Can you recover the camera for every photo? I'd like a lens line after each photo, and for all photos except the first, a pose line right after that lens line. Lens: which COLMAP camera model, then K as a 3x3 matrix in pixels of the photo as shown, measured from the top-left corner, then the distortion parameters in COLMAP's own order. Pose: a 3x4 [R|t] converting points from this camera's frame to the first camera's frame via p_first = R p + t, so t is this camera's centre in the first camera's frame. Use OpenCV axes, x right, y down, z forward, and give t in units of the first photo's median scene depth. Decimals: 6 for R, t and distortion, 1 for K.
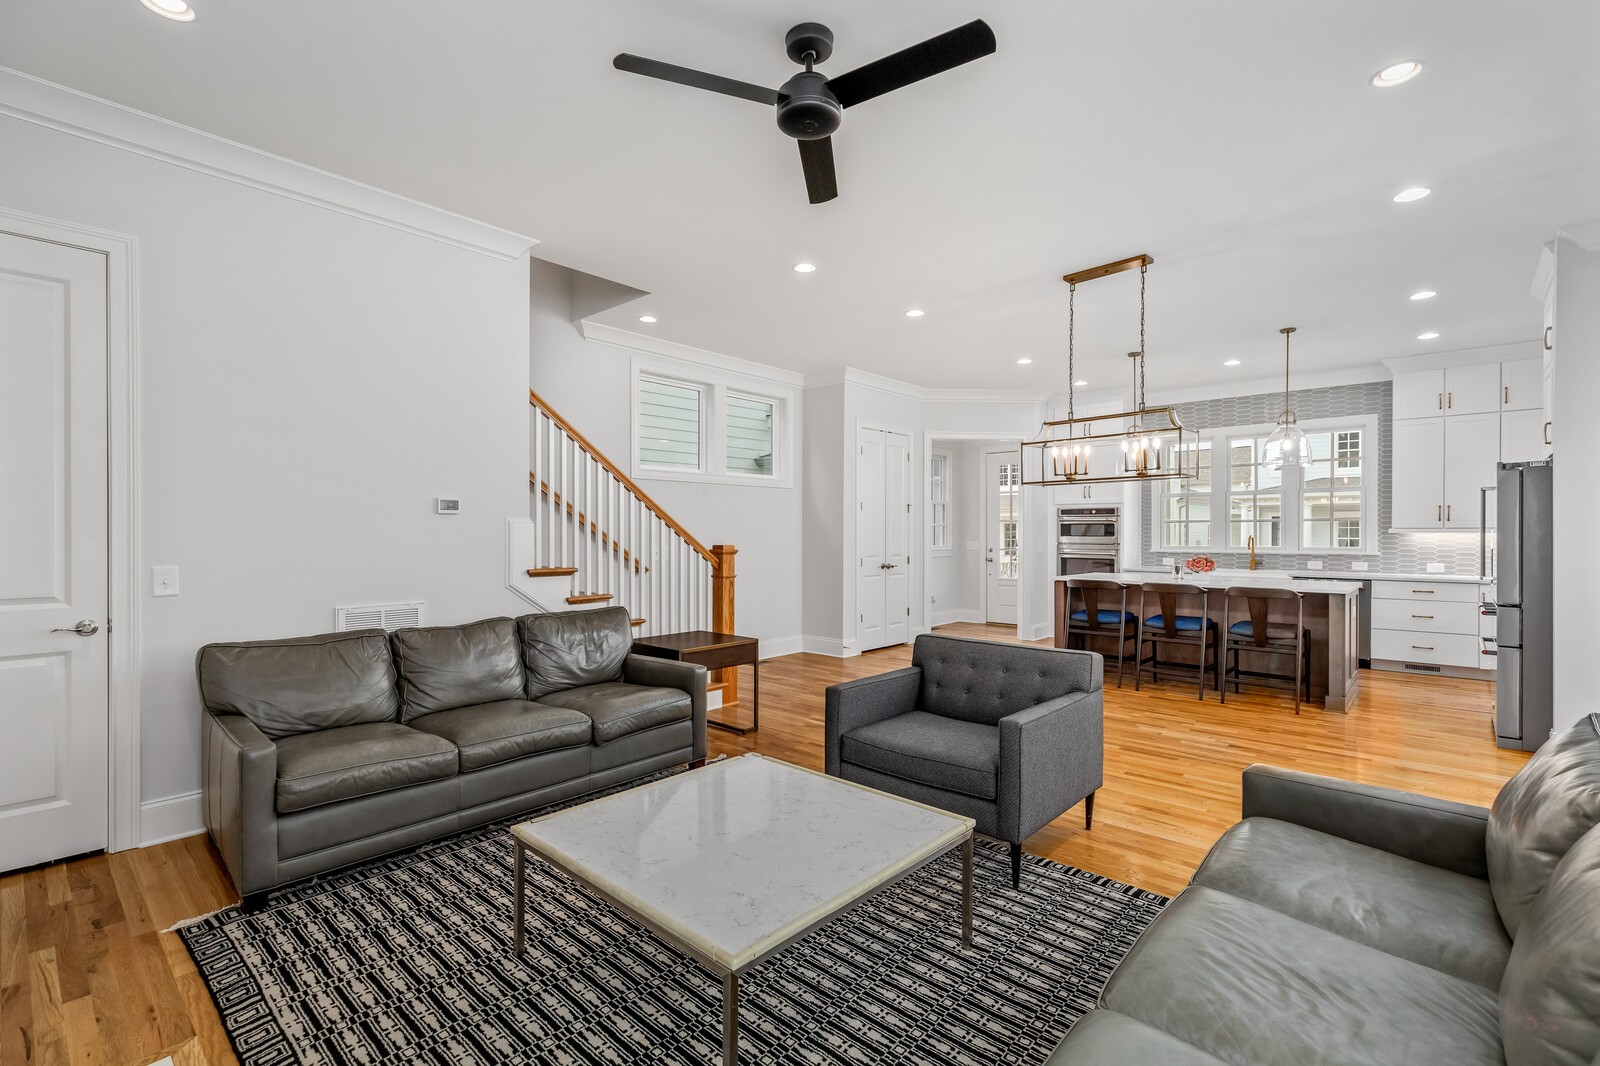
lens RADIAL K [[714.0, 0, 796.6], [0, 714.0, 534.7], [0, 0, 1]] dist [0.002810, 0.000018]
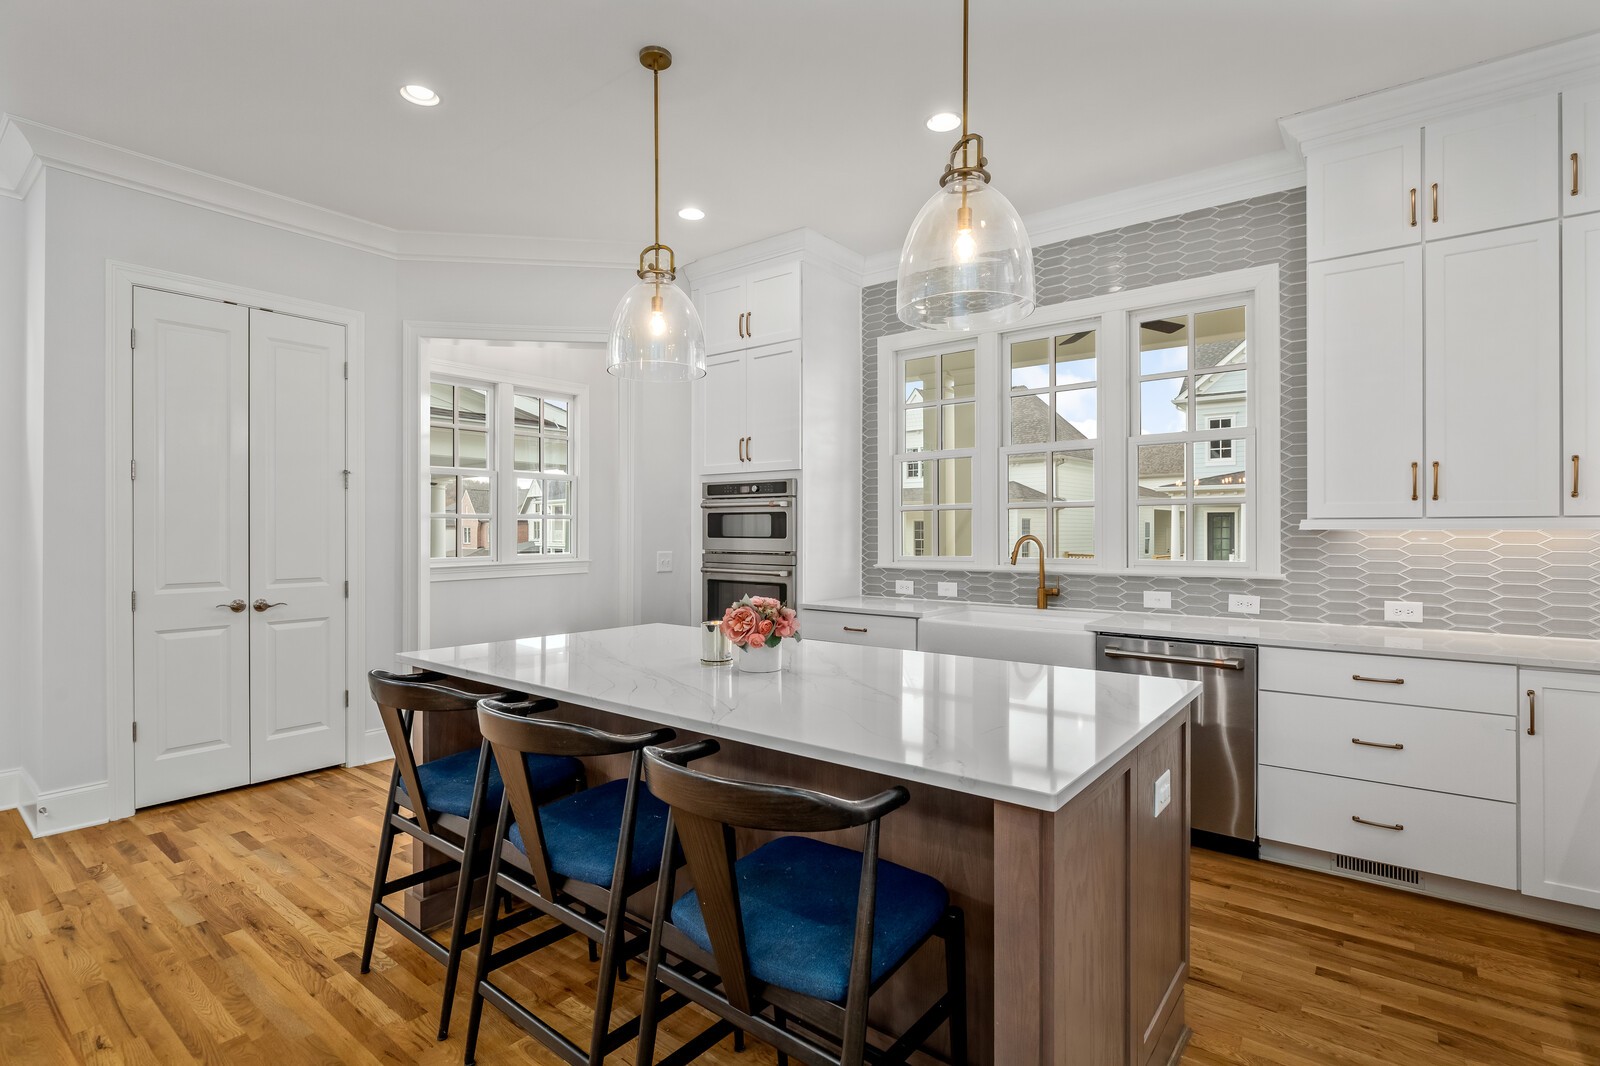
lens RADIAL K [[752.9, 0, 803.8], [0, 752.9, 524.8], [0, 0, 1]] dist [0.002336, 0.000326]
pose [[0.996856, 0.000228, 0.079233, 0.456536], [0.001015, 0.999877, -0.015640, 0.001393], [-0.079227, 0.015671, 0.996733, 0.528863]]
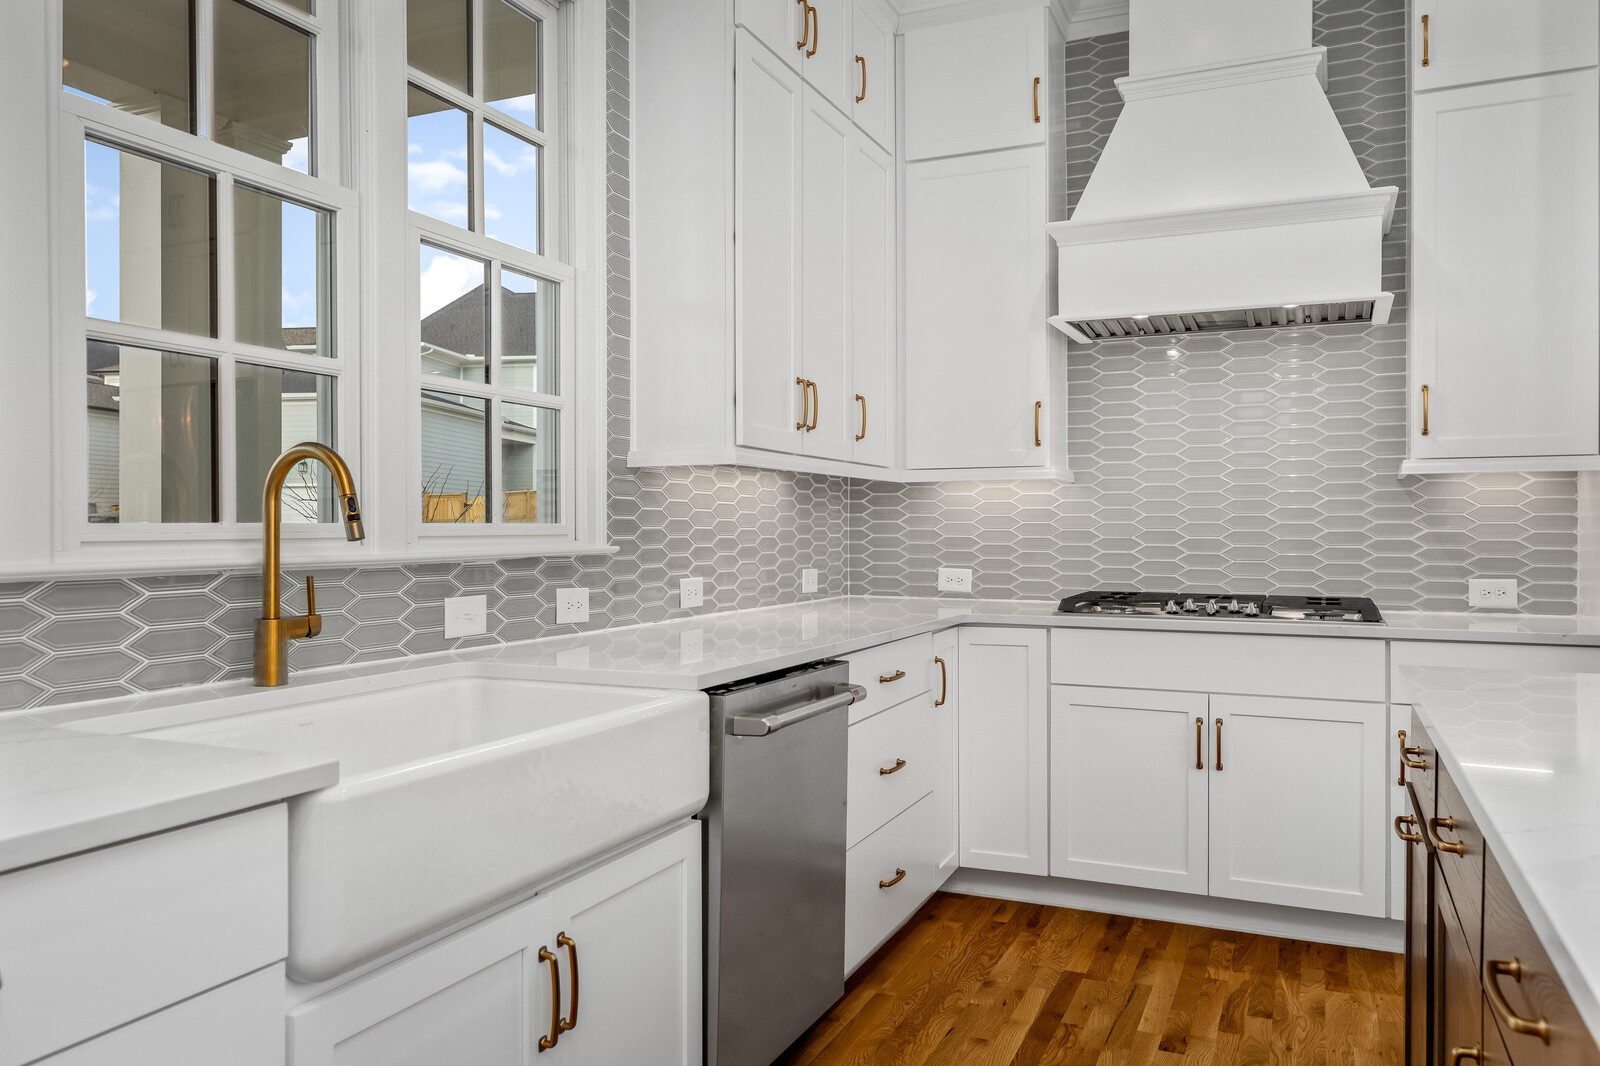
lens RADIAL K [[1178.0, 0, 793.2], [0, 1178.0, 529.6], [0, 0, 1]] dist [0.062931, -0.000847]
pose [[-0.319886, 0.009185, 0.947411, 0.391527], [0.016196, 0.999860, -0.004225, 0.020872], [-0.947317, 0.013993, -0.319990, 0.997655]]
